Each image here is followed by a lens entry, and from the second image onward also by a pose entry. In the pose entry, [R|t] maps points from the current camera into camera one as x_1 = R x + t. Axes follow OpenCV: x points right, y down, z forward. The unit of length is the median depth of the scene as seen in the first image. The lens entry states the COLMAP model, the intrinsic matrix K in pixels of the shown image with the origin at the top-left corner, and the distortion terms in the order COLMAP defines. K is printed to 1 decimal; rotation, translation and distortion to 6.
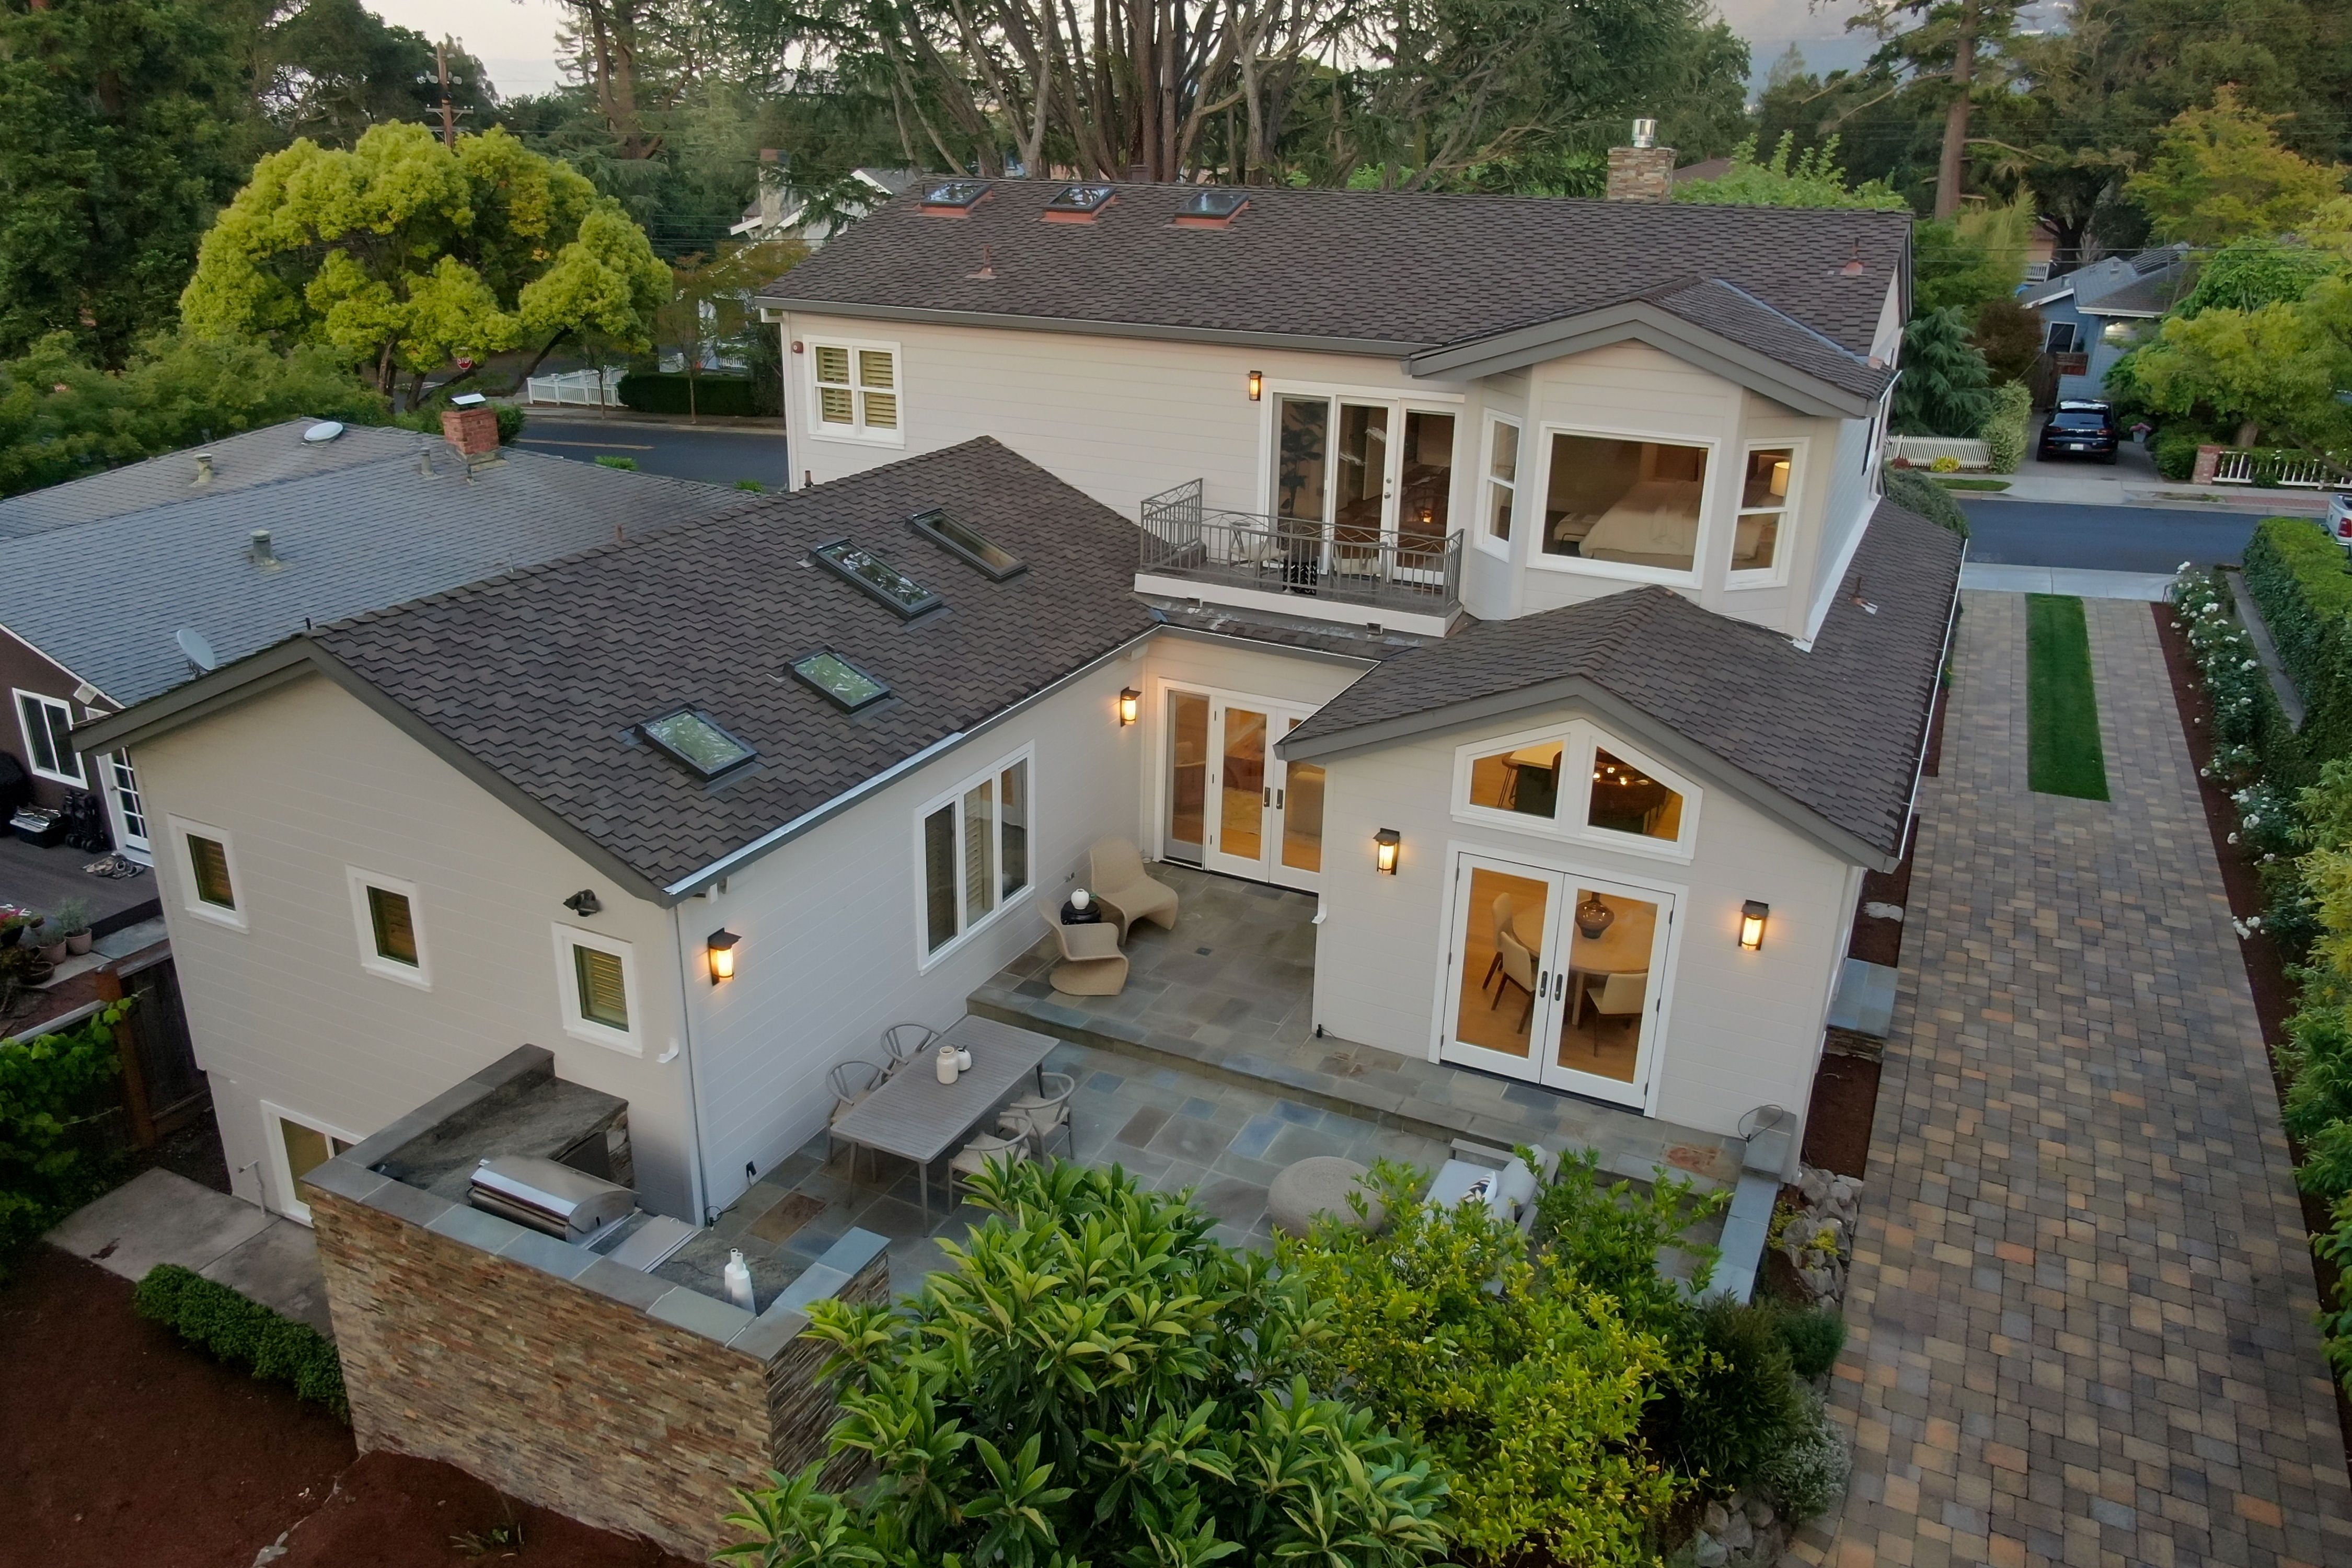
lens RADIAL K [[1677.5, 0, 1176.0], [0, 1677.5, 784.0], [0, 0, 1]] dist [-0.010658, -0.006170]
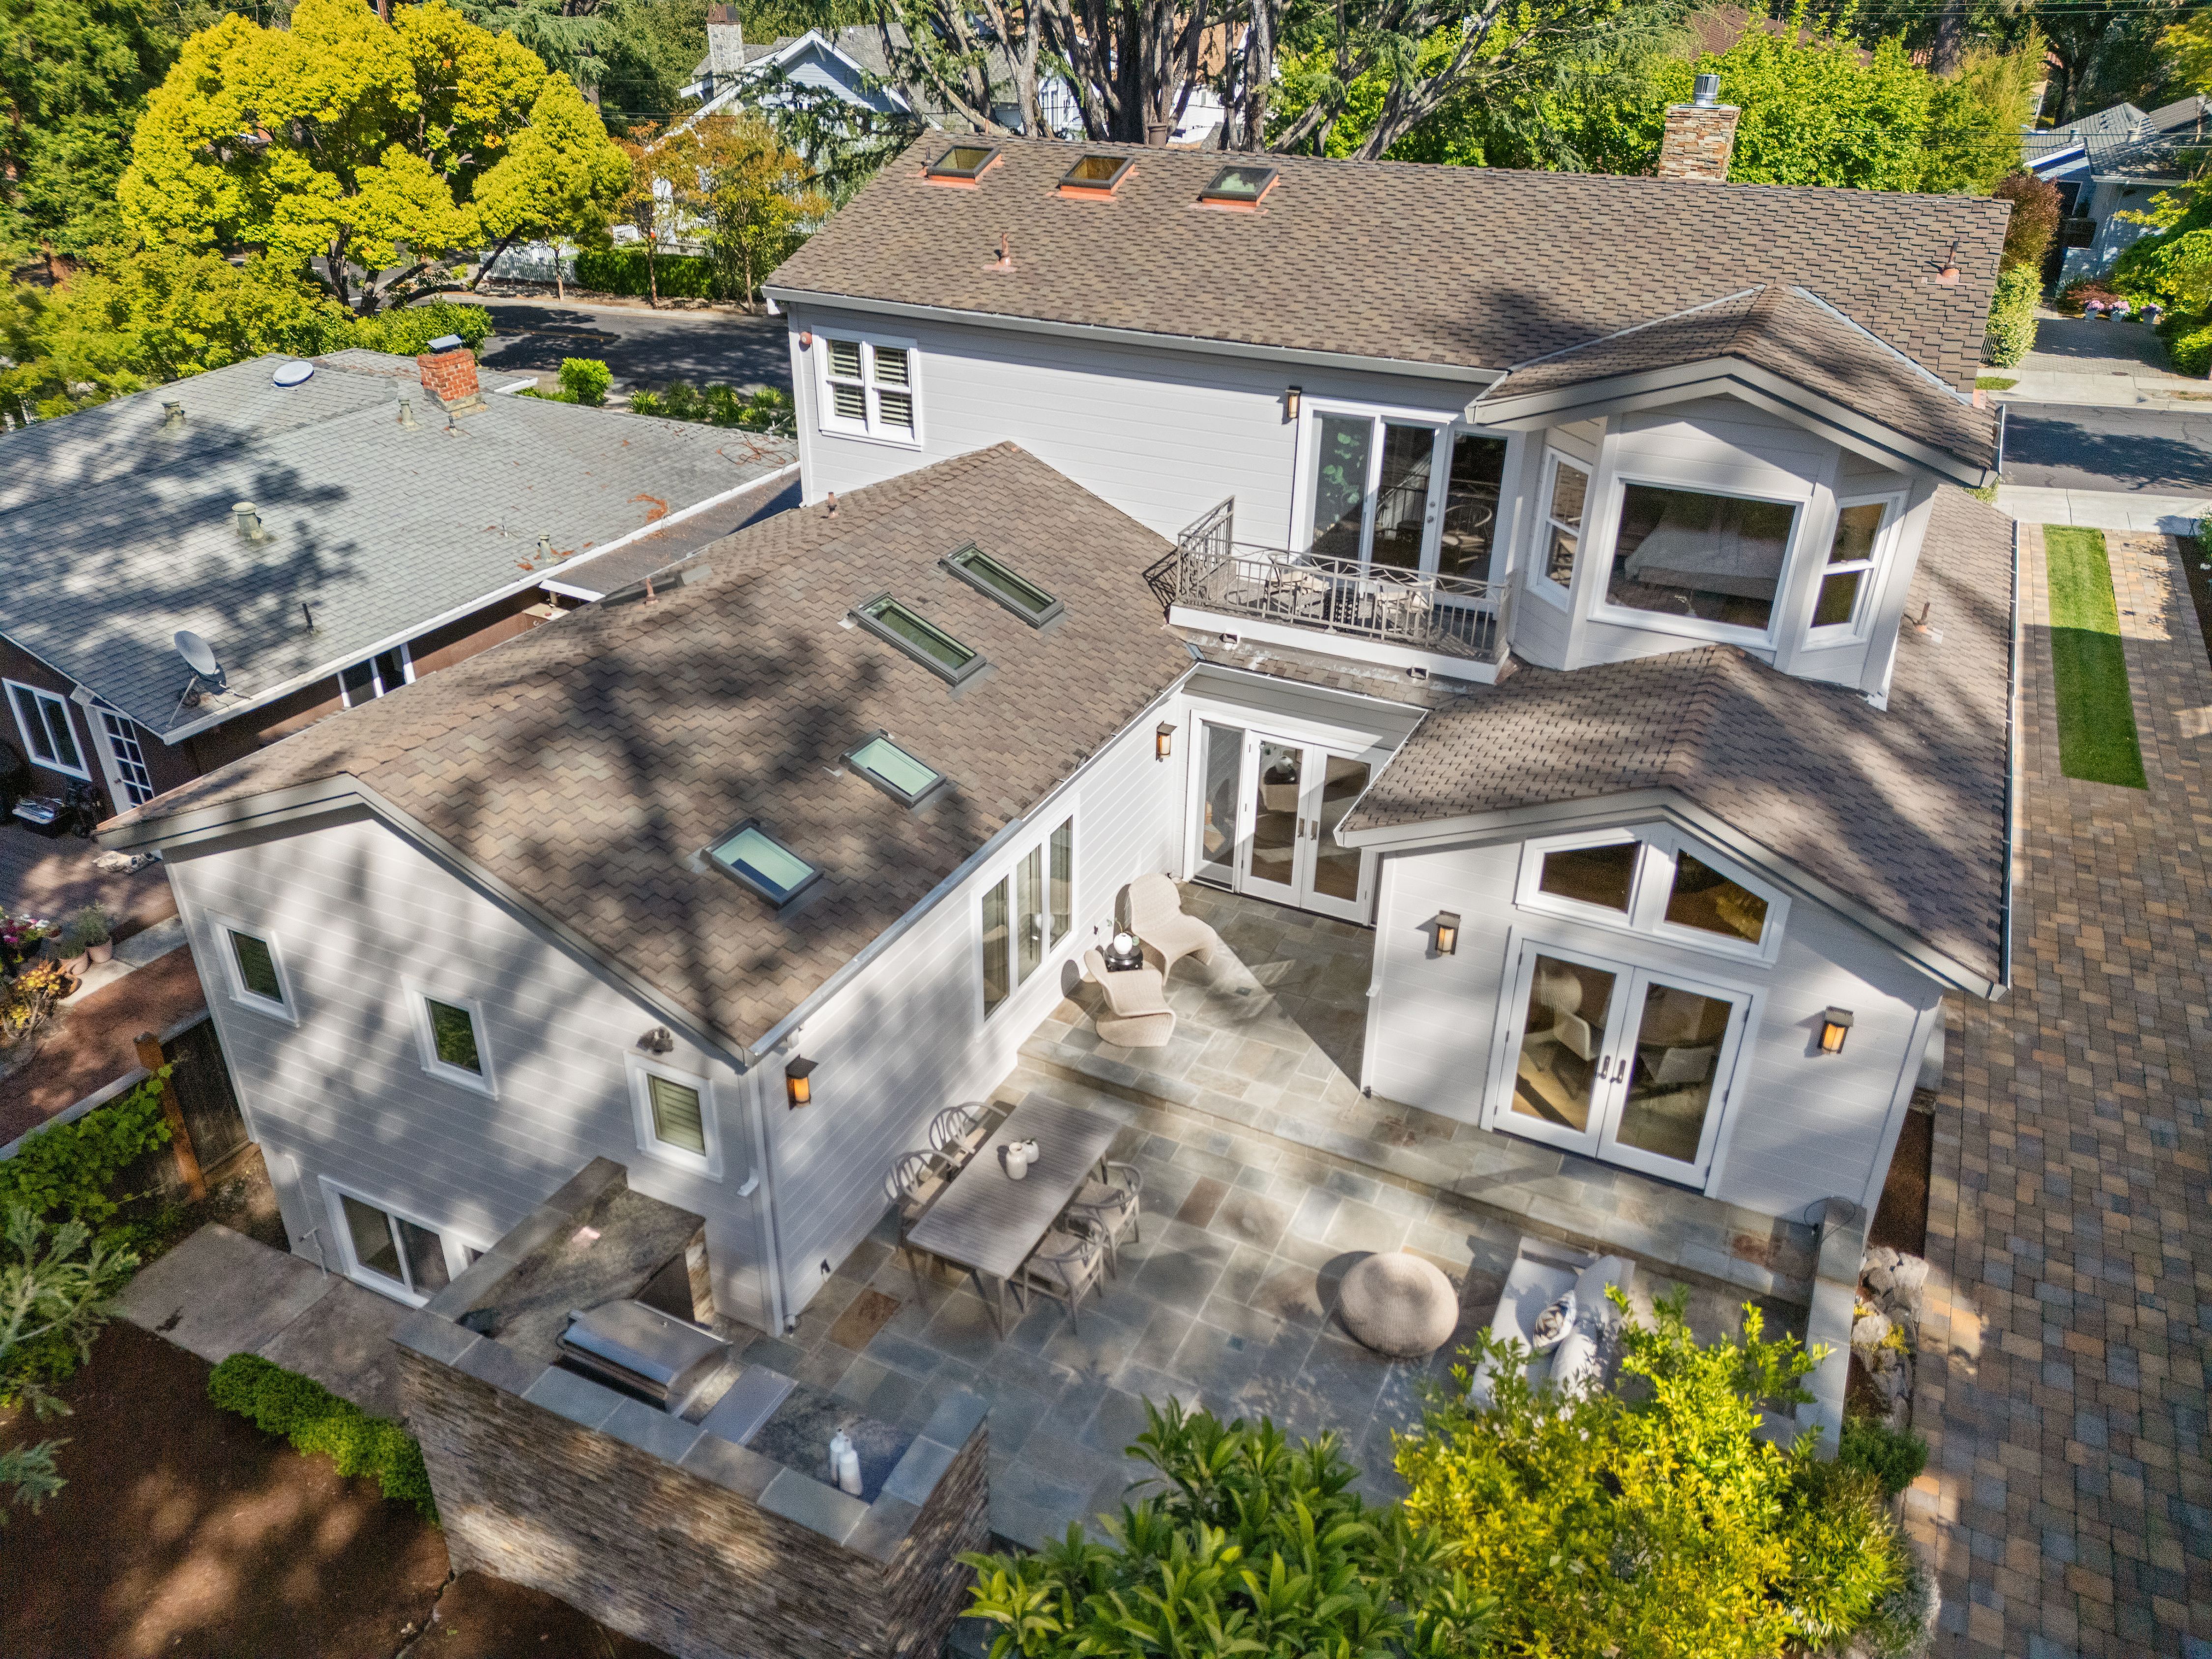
lens RADIAL K [[1594.4, 0, 1106.0], [0, 1594.4, 829.5], [0, 0, 1]] dist [0.092320, -0.087352]
pose [[0.999960, -0.004781, -0.007550, -0.057226], [0.005740, 0.991147, 0.132648, -0.121754], [0.006849, -0.132686, 0.991134, 0.054827]]
